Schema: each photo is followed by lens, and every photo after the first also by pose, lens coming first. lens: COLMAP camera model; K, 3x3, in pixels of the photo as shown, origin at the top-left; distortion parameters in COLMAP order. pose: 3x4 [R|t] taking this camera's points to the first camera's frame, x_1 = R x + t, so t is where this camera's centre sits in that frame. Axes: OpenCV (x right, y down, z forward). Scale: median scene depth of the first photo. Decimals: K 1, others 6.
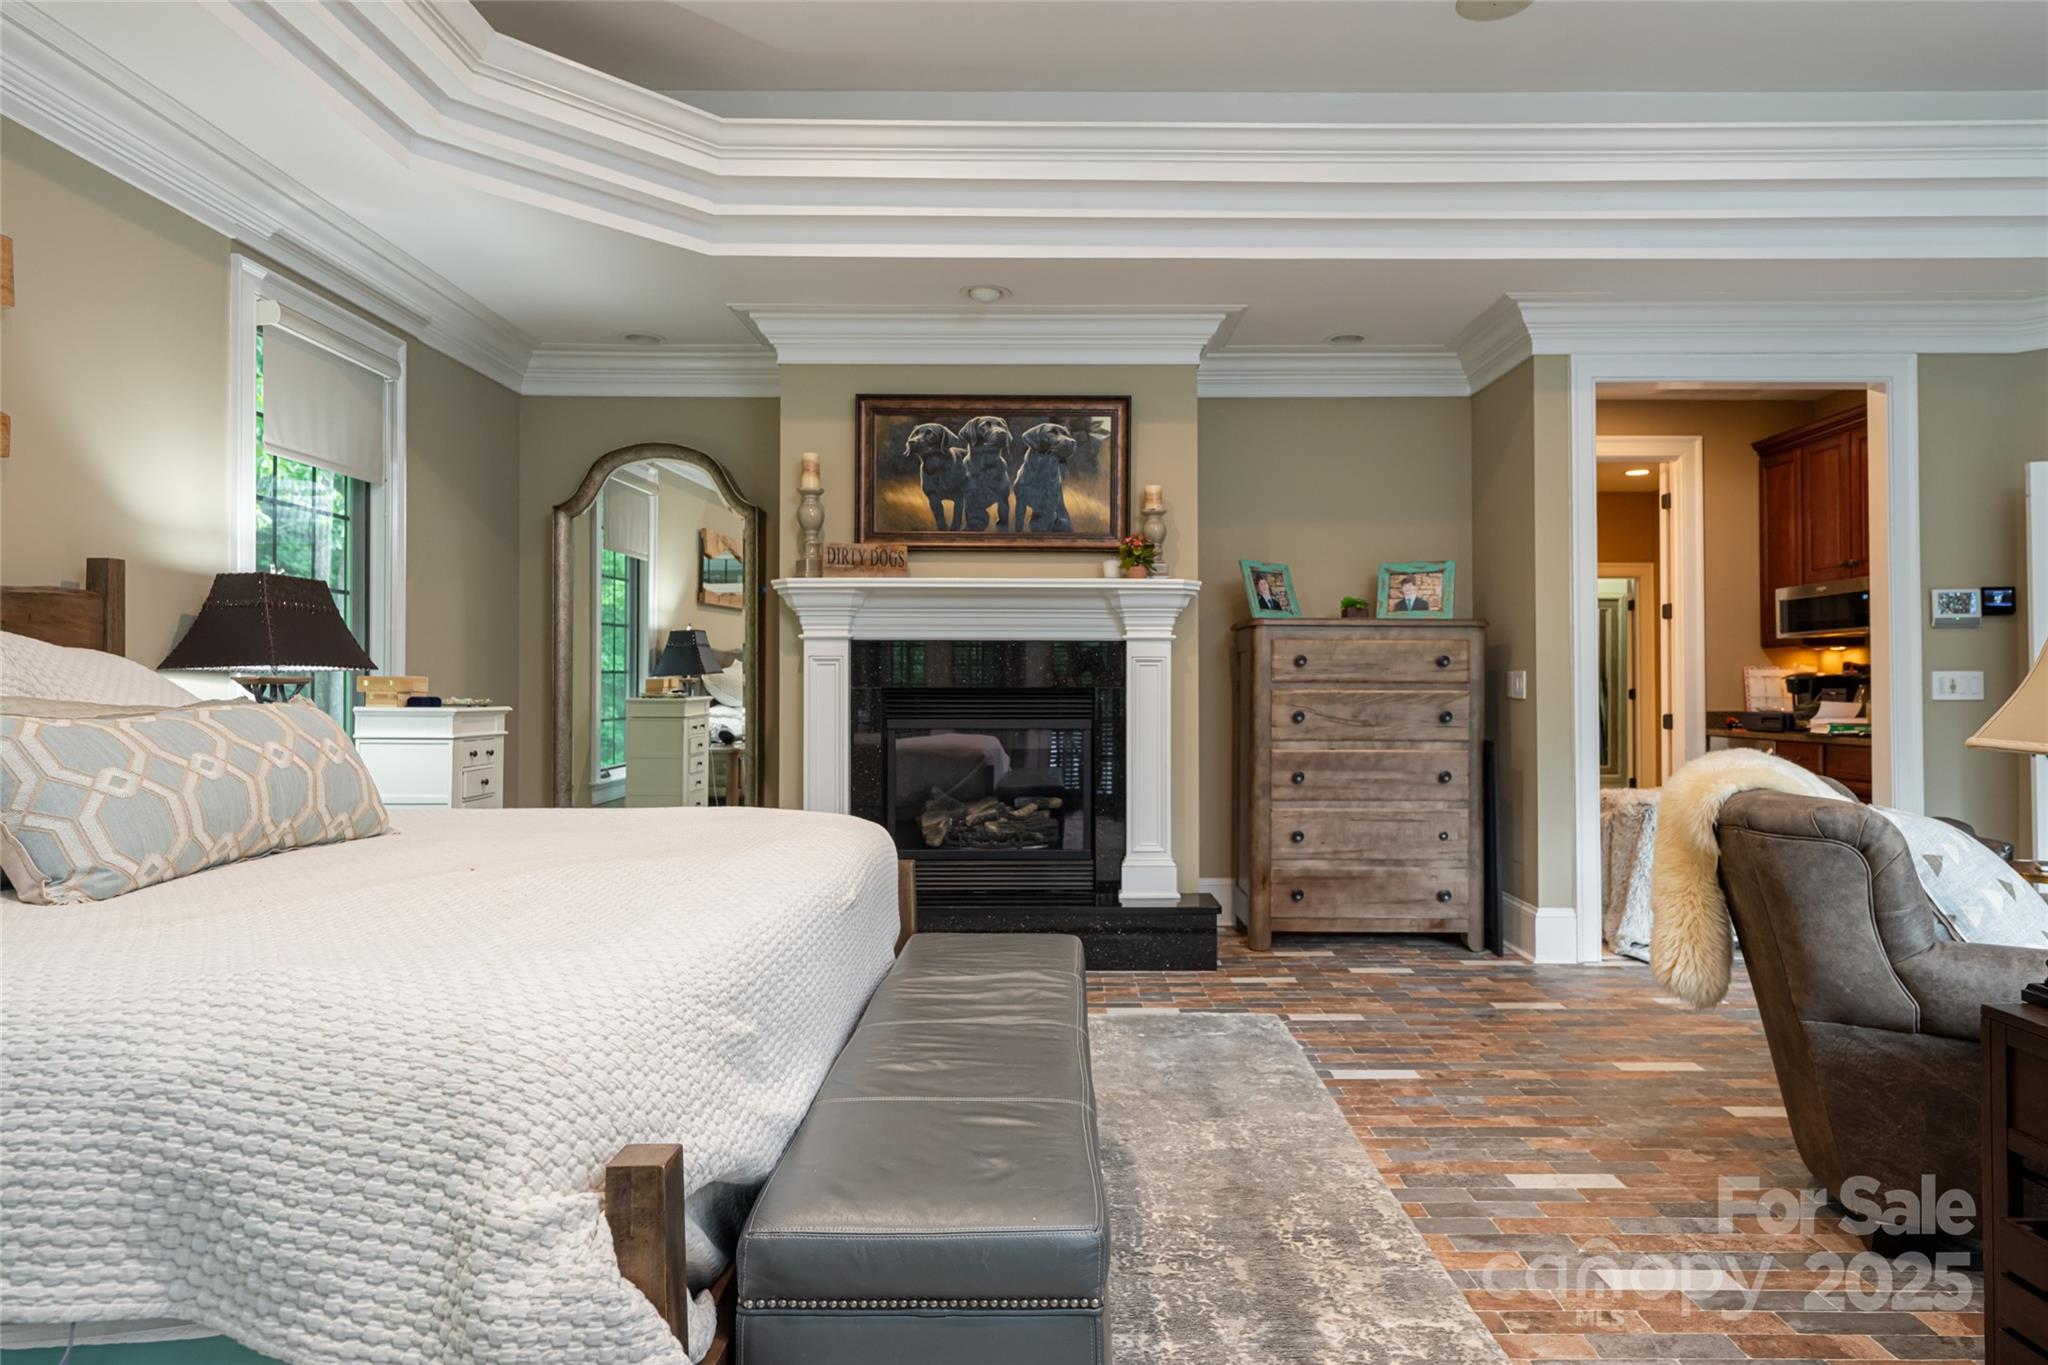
lens RADIAL K [[1184.0, 0, 1068.8], [0, 1184.0, 679.9], [0, 0, 1]] dist [0.001205, 0.000412]
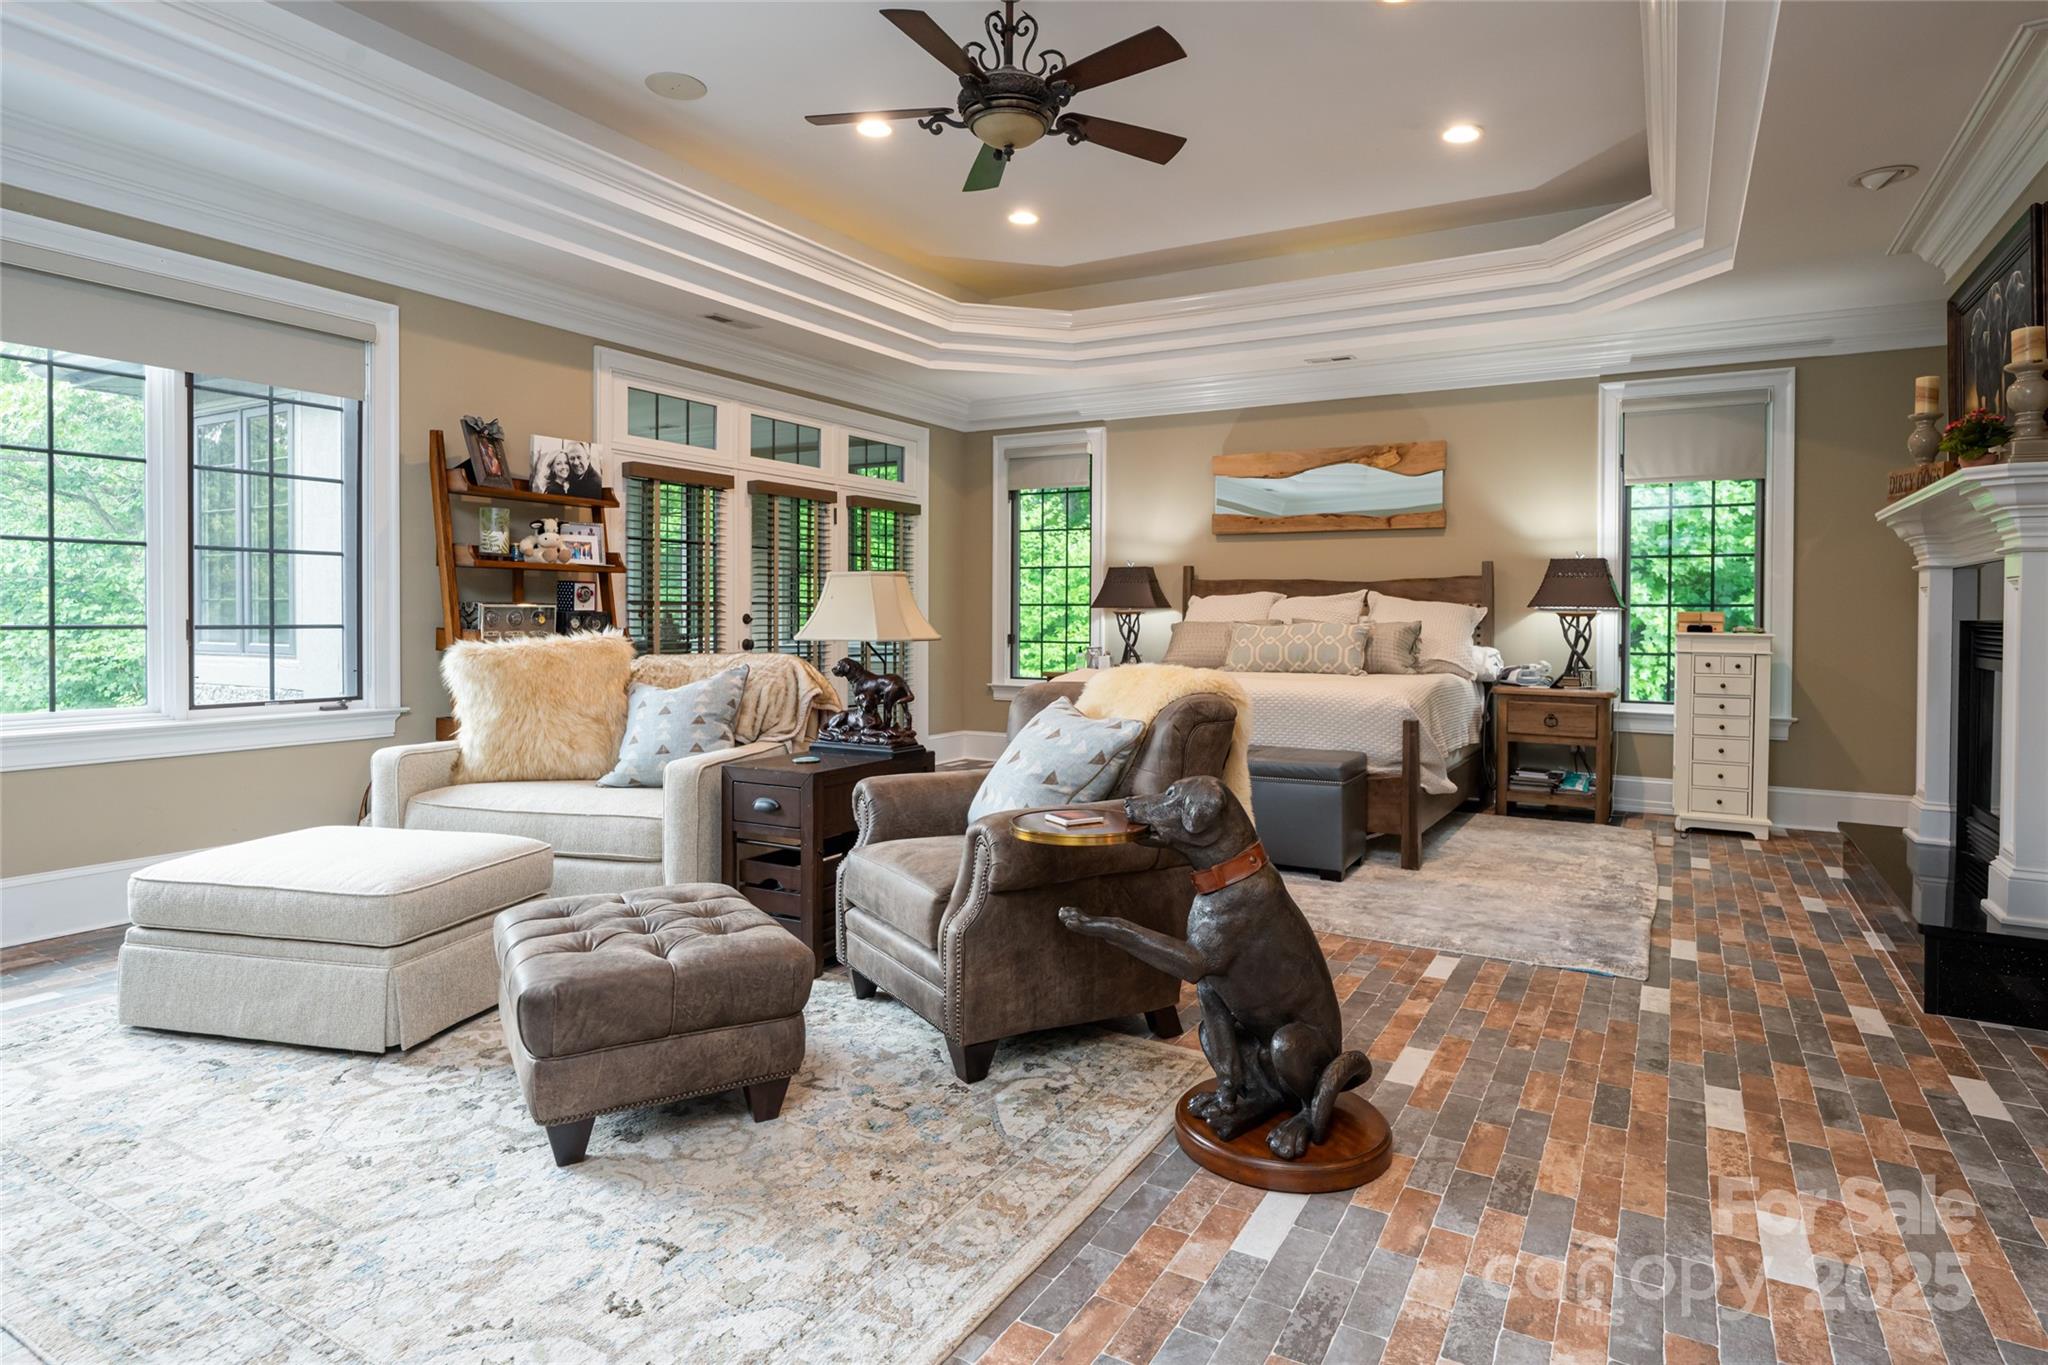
lens RADIAL K [[1121.3, 0, 1027.7], [0, 1121.3, 621.5], [0, 0, 1]] dist [0.017399, -0.000868]
pose [[-0.500783, 0.003422, -0.865566, 1.360654], [-0.001183, 0.999989, 0.004638, 0.004961], [0.865572, 0.003347, -0.500773, 1.189522]]
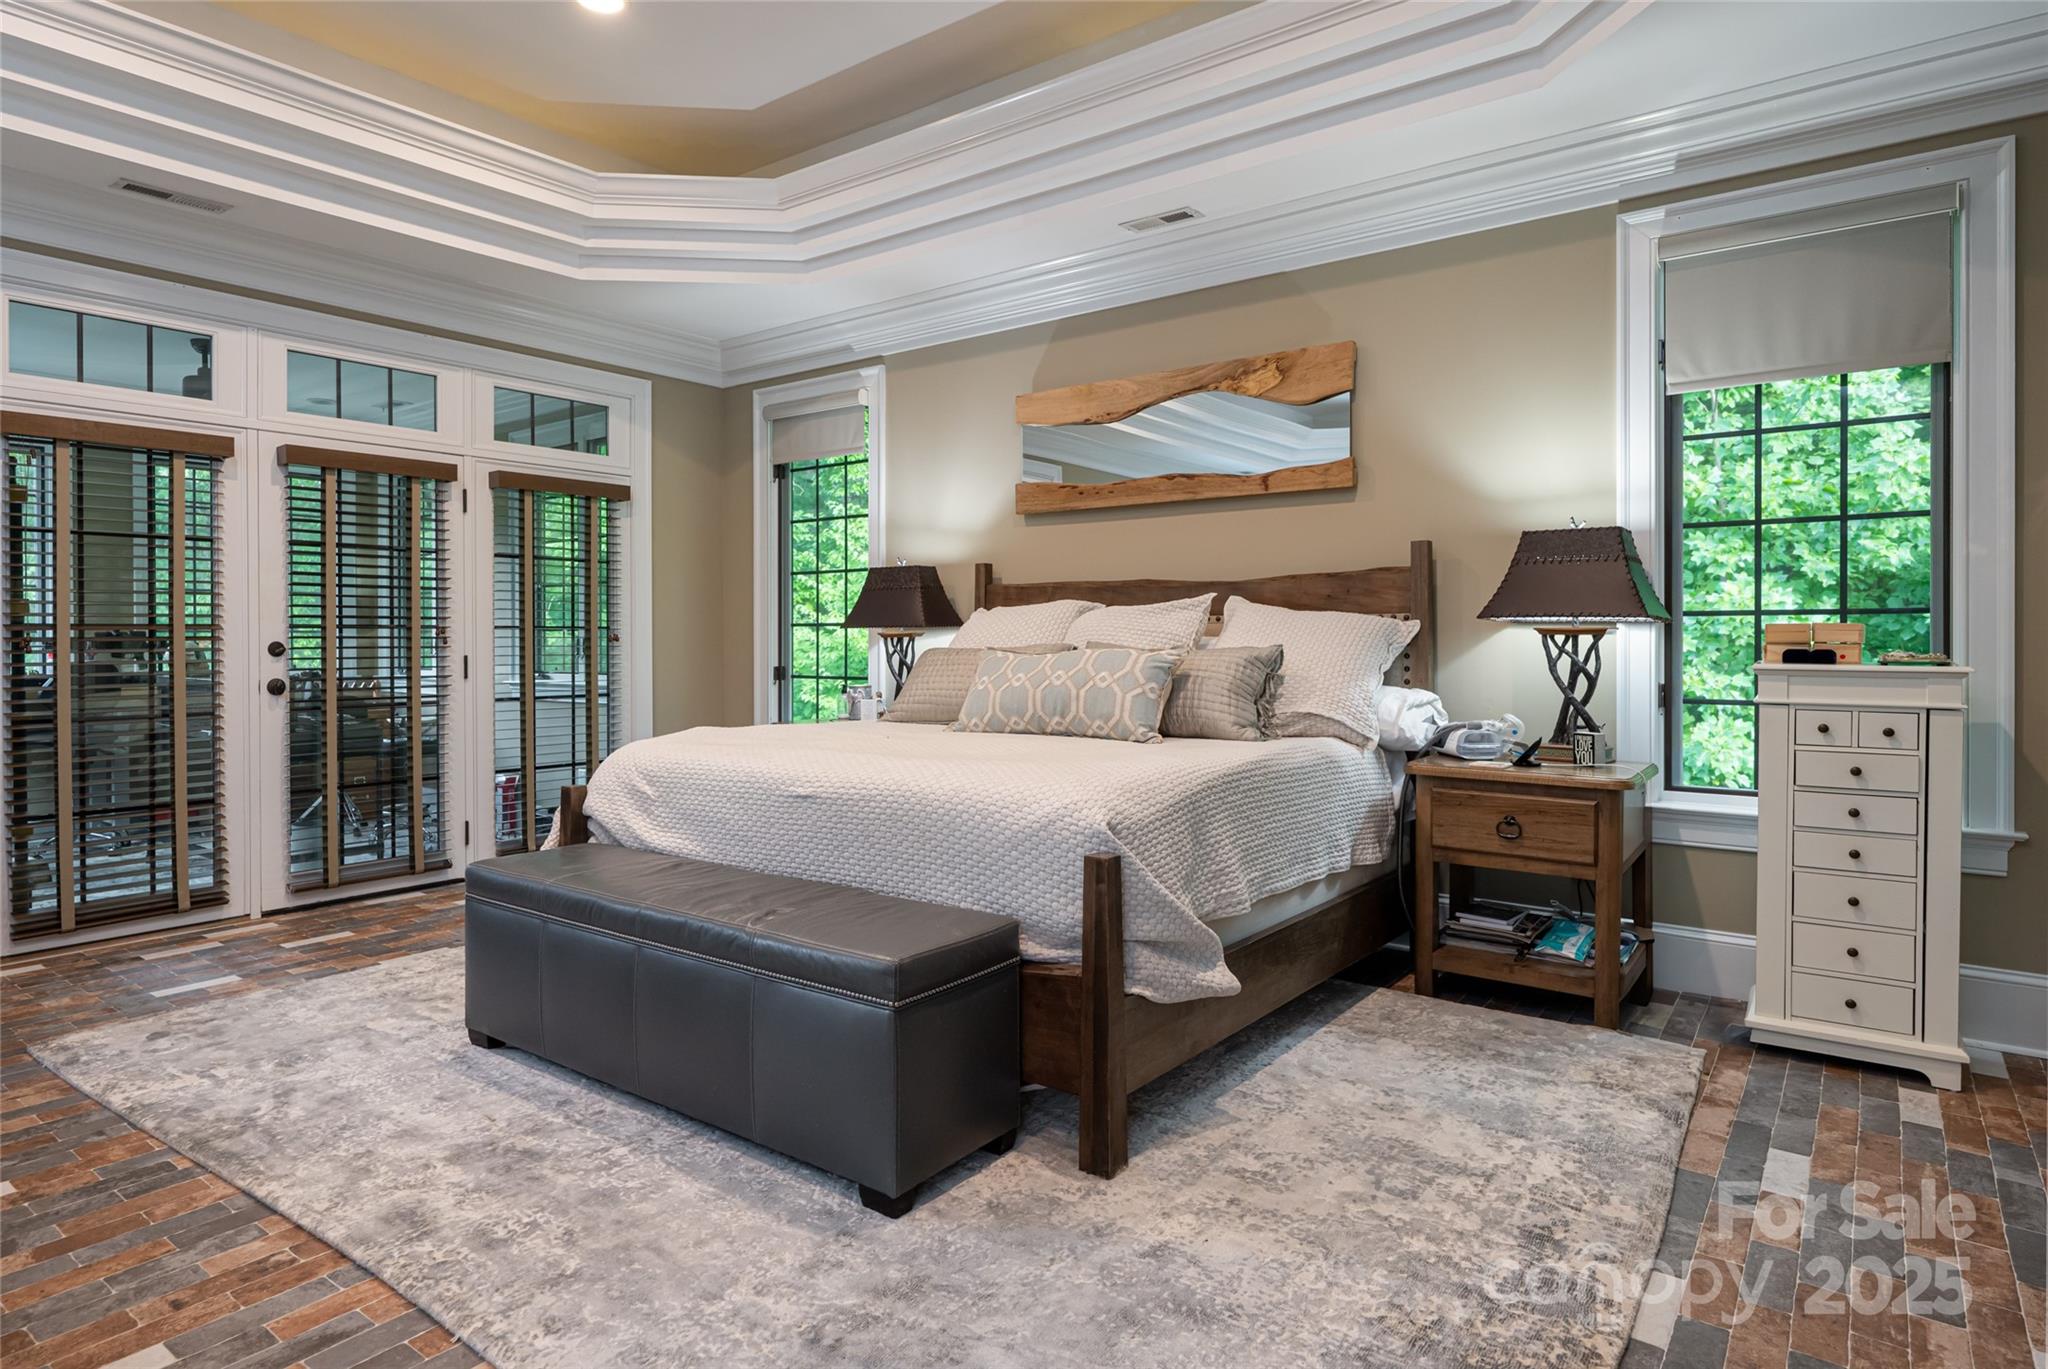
lens RADIAL K [[1144.0, 0, 940.1], [0, 1144.0, 645.5], [0, 0, 1]] dist [0.002701, 0.002458]
pose [[-0.633665, 0.006814, -0.773578, 0.474576], [0.006743, 0.999972, 0.003285, 0.006762], [0.773578, -0.003135, -0.633693, 1.258272]]
